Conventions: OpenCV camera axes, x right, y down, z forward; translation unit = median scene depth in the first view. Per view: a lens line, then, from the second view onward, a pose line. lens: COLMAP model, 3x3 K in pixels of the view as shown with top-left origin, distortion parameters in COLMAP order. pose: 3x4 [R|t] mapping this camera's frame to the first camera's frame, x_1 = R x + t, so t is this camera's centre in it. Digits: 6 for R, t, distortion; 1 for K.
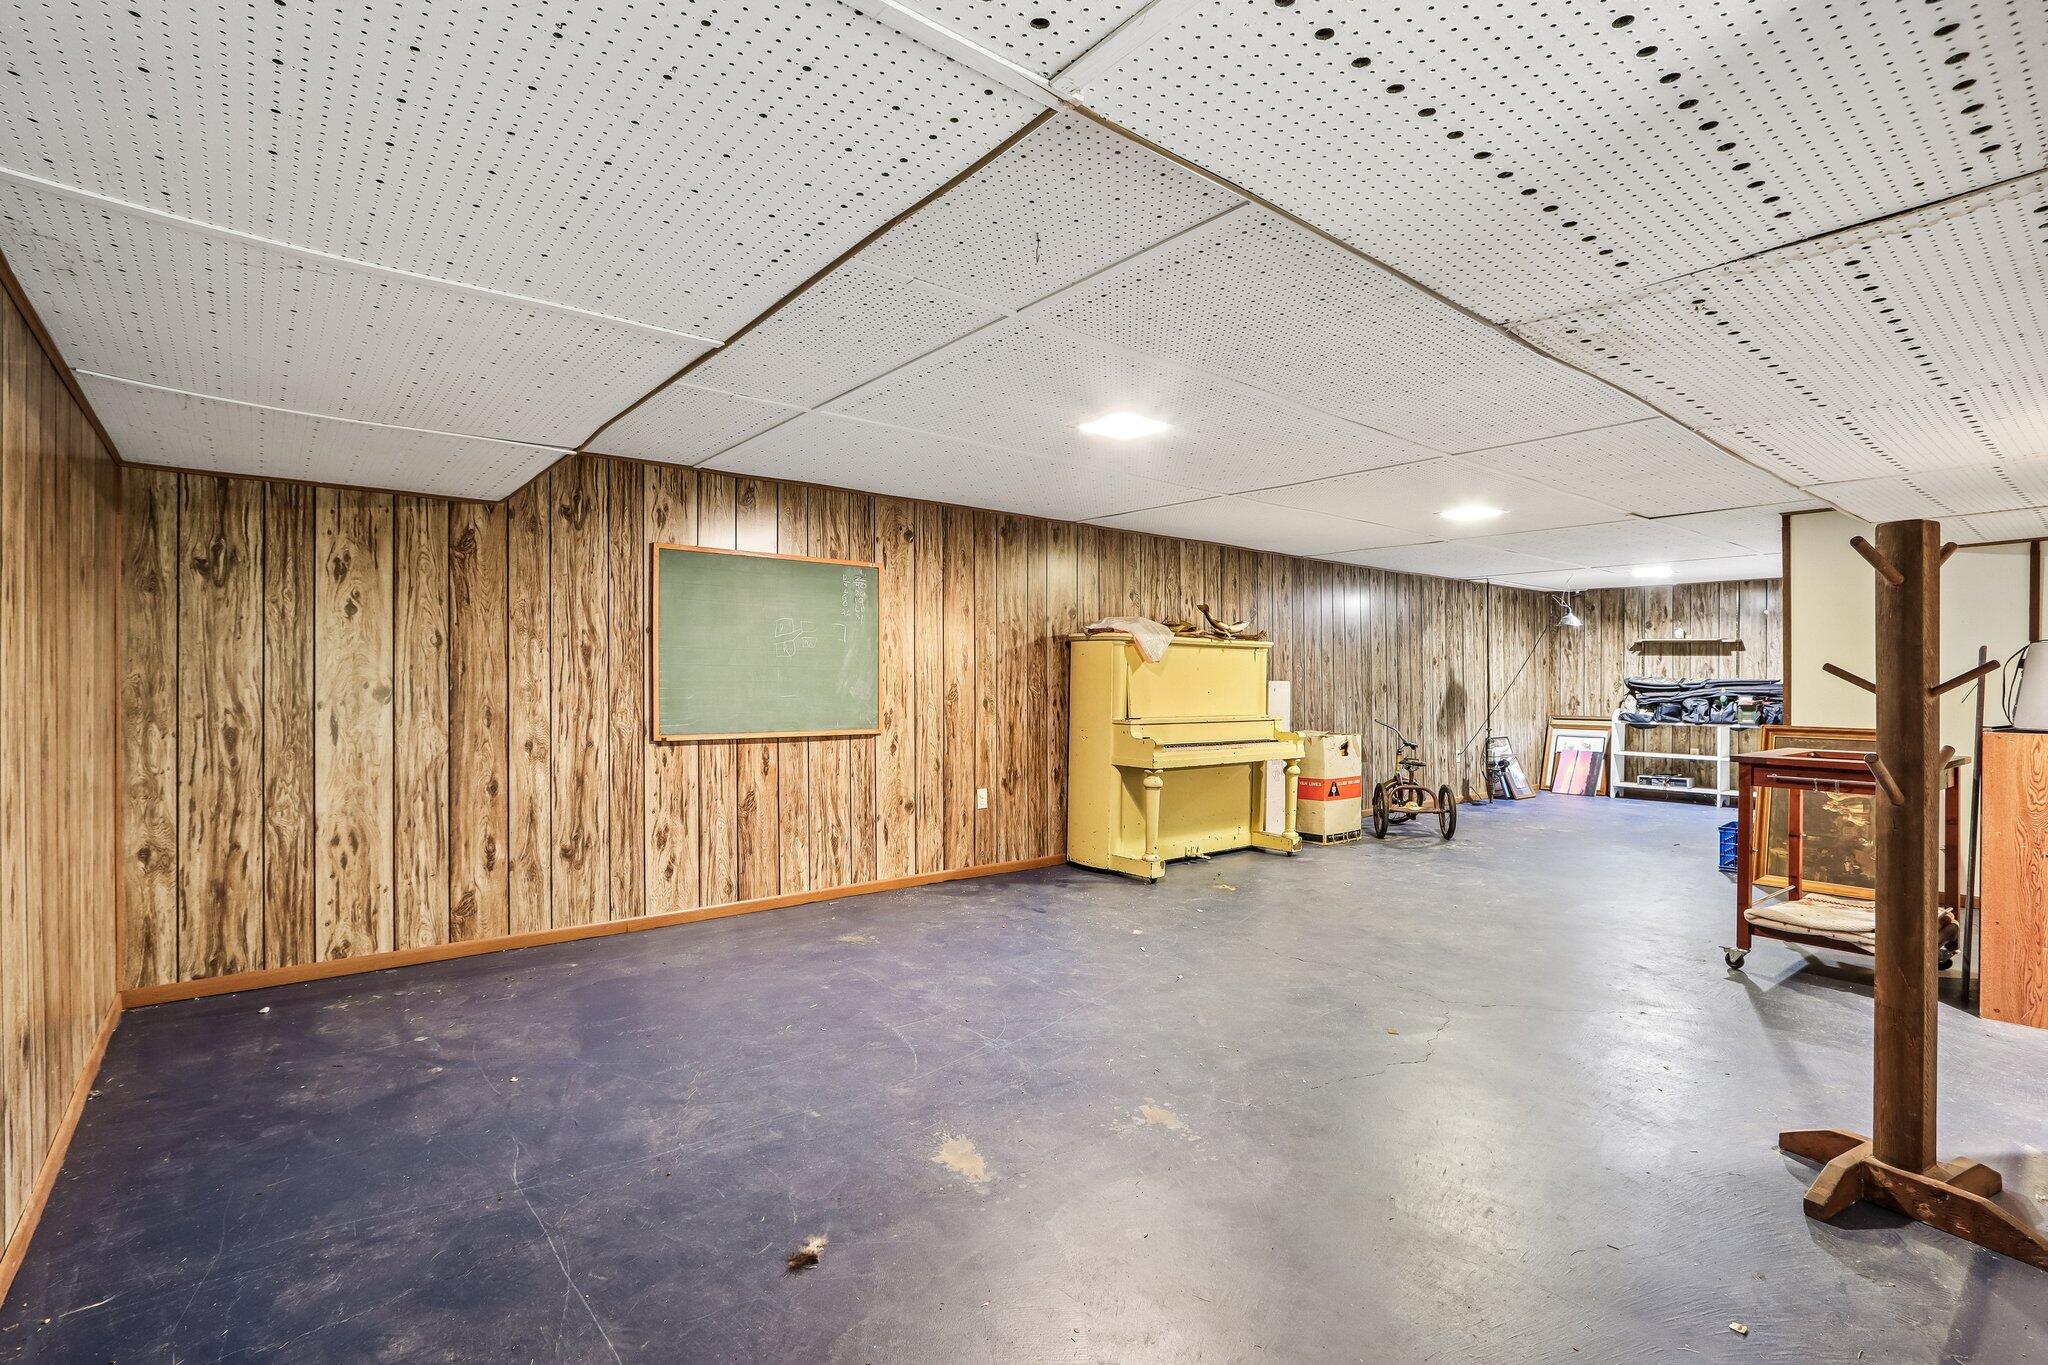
lens RADIAL K [[956.0, 0, 1020.5], [0, 956.0, 682.9], [0, 0, 1]] dist [-0.014702, 0.003950]
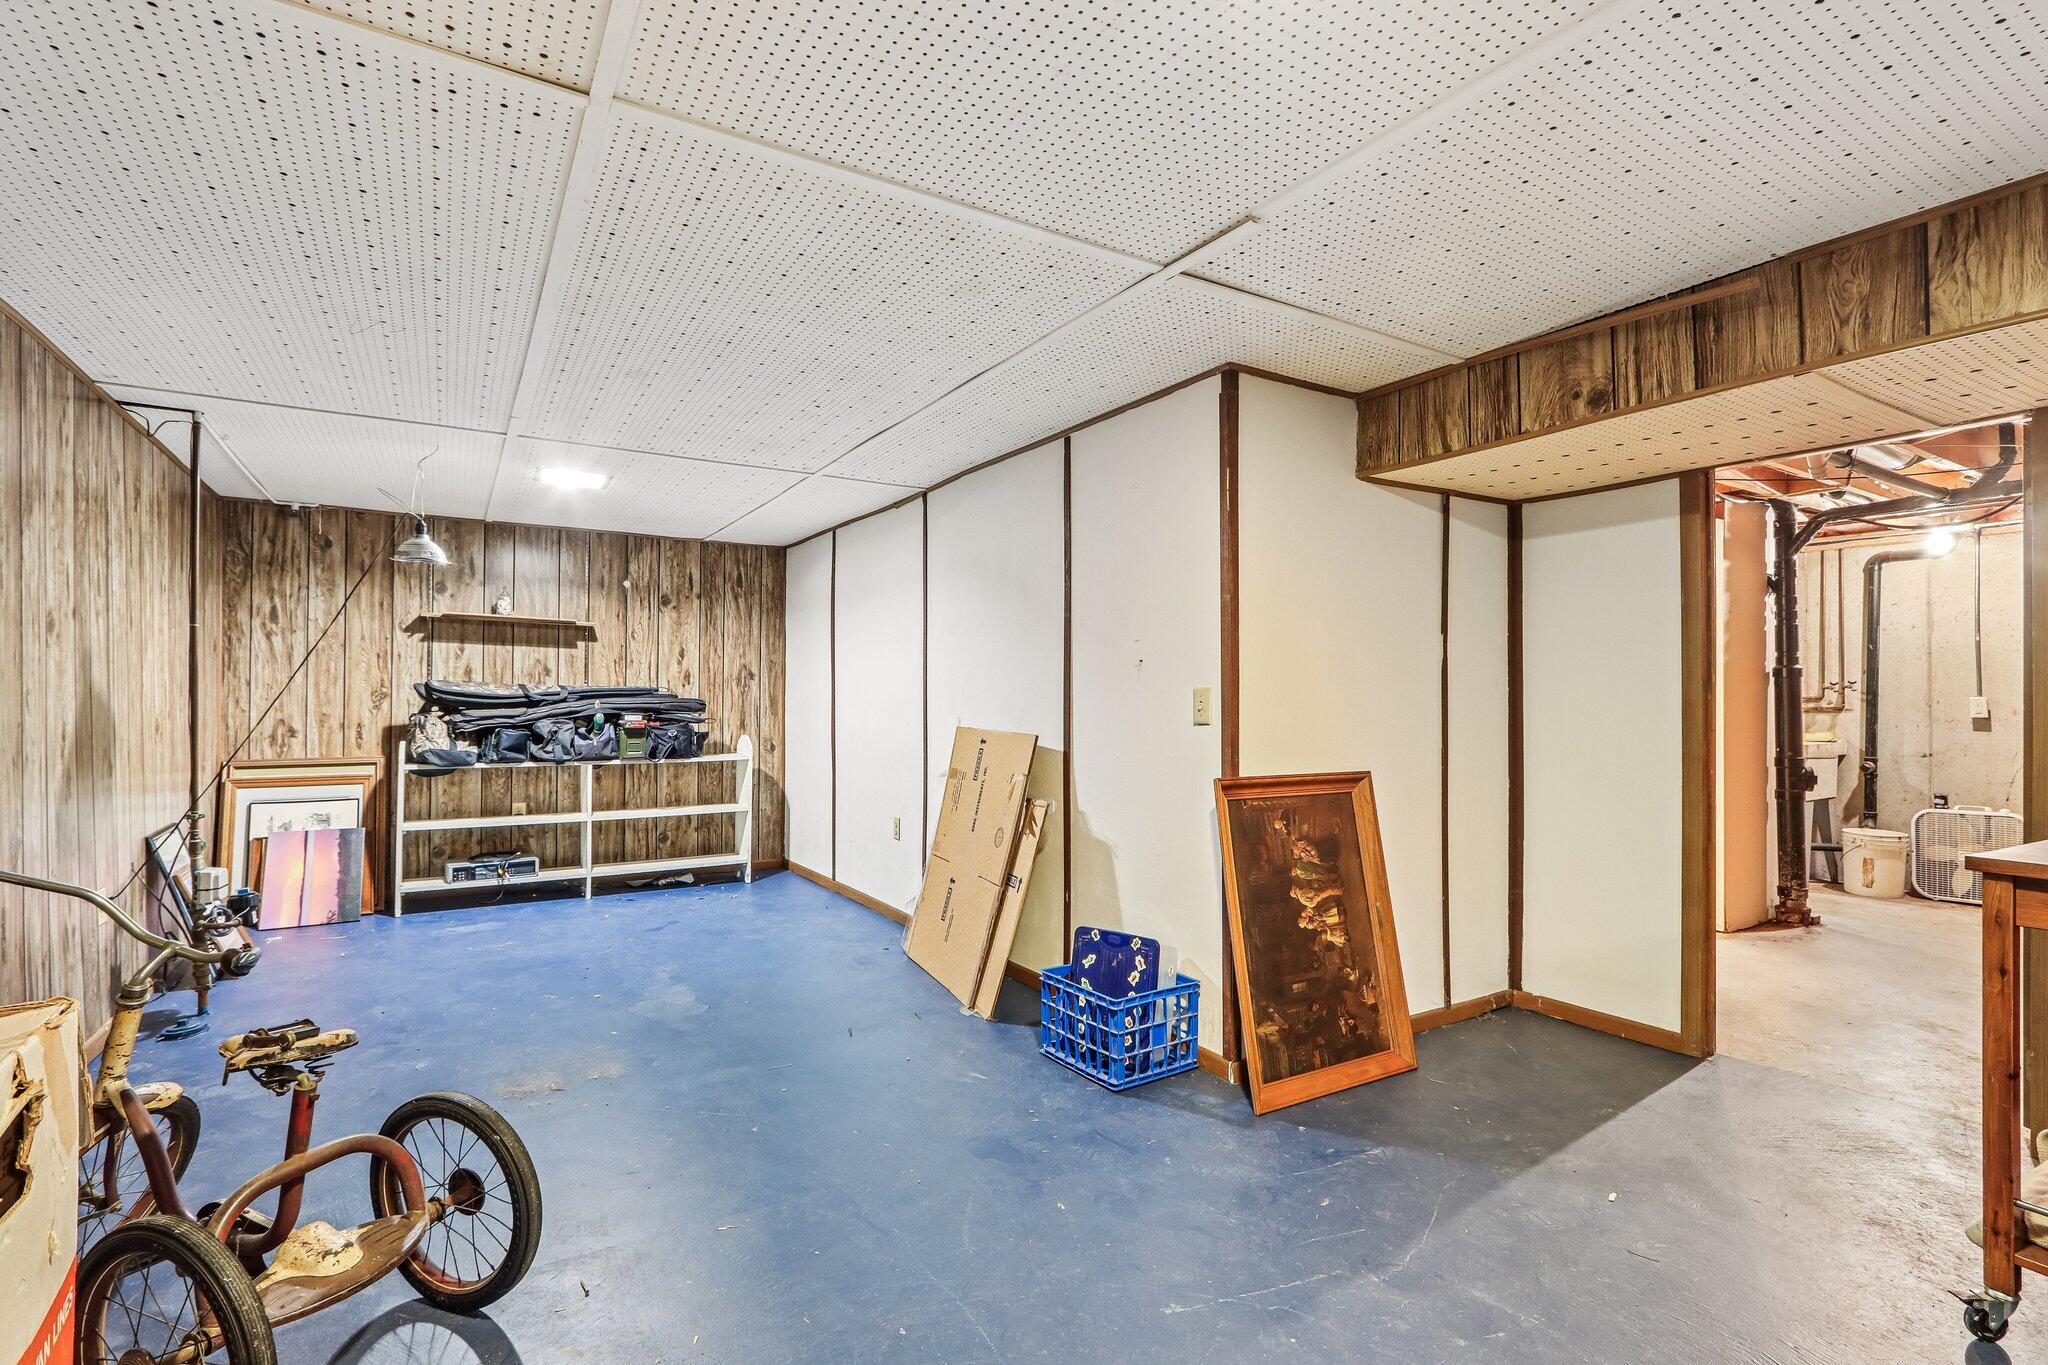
lens RADIAL K [[956.0, 0, 1020.9], [0, 956.0, 692.2], [0, 0, 1]] dist [-0.014702, 0.003950]
pose [[0.132748, 0.000715, 0.991150, 0.171266], [-0.001300, 0.999999, -0.000547, -0.000033], [-0.991149, -0.001216, 0.132749, 0.641181]]
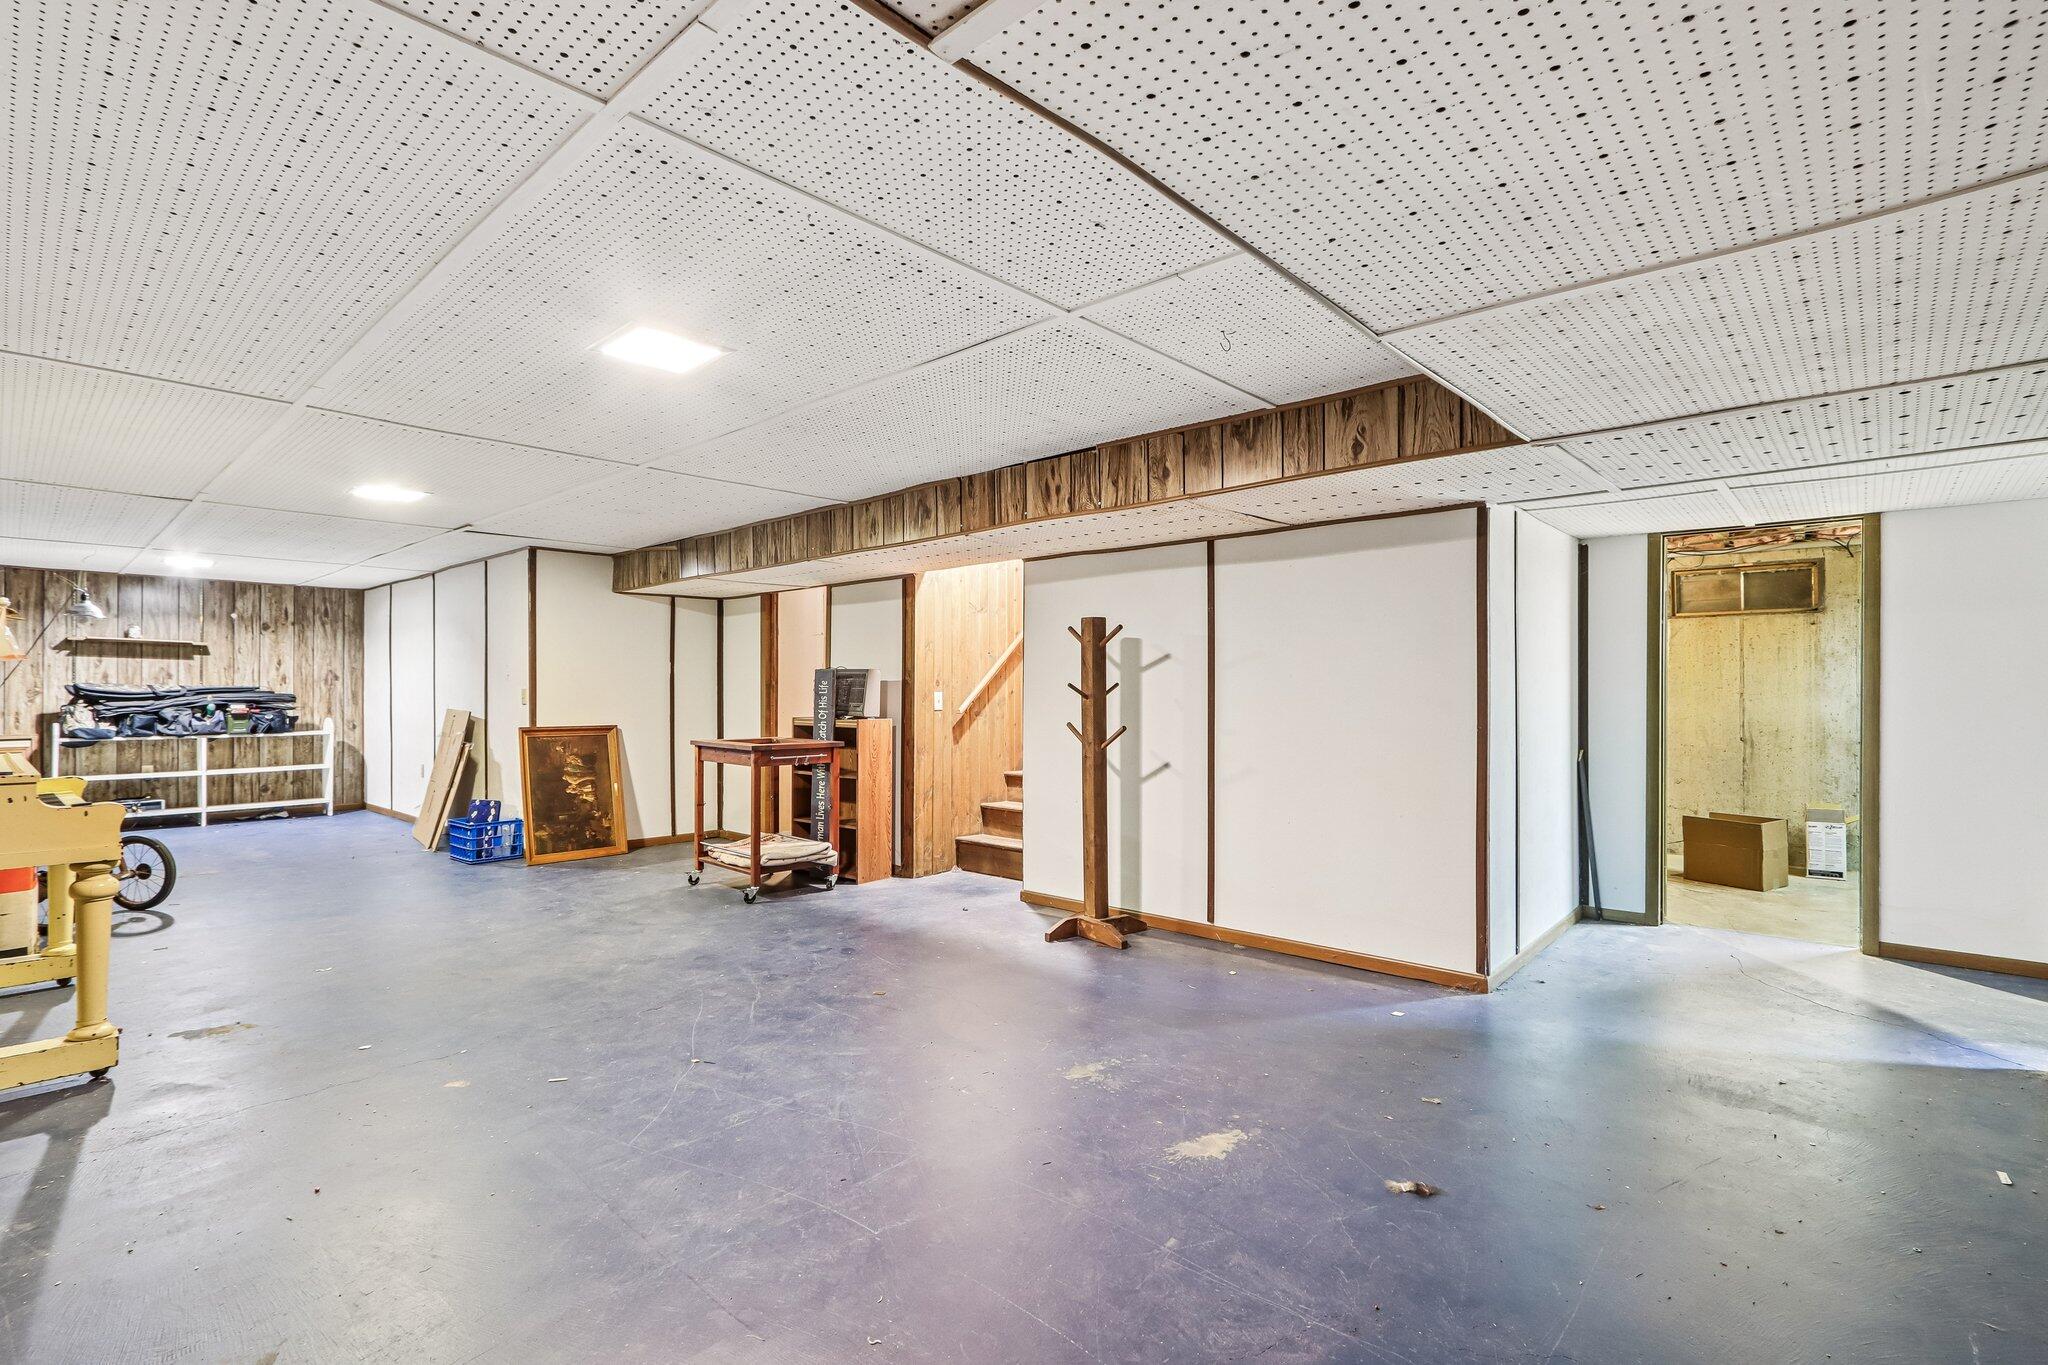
lens RADIAL K [[956.0, 0, 1025.9], [0, 956.0, 689.0], [0, 0, 1]] dist [-0.014702, 0.003950]
pose [[-0.147348, -0.005483, 0.989070, -0.277668], [0.001850, 0.999981, 0.005820, -0.004703], [-0.989083, 0.002687, -0.147335, 0.348658]]
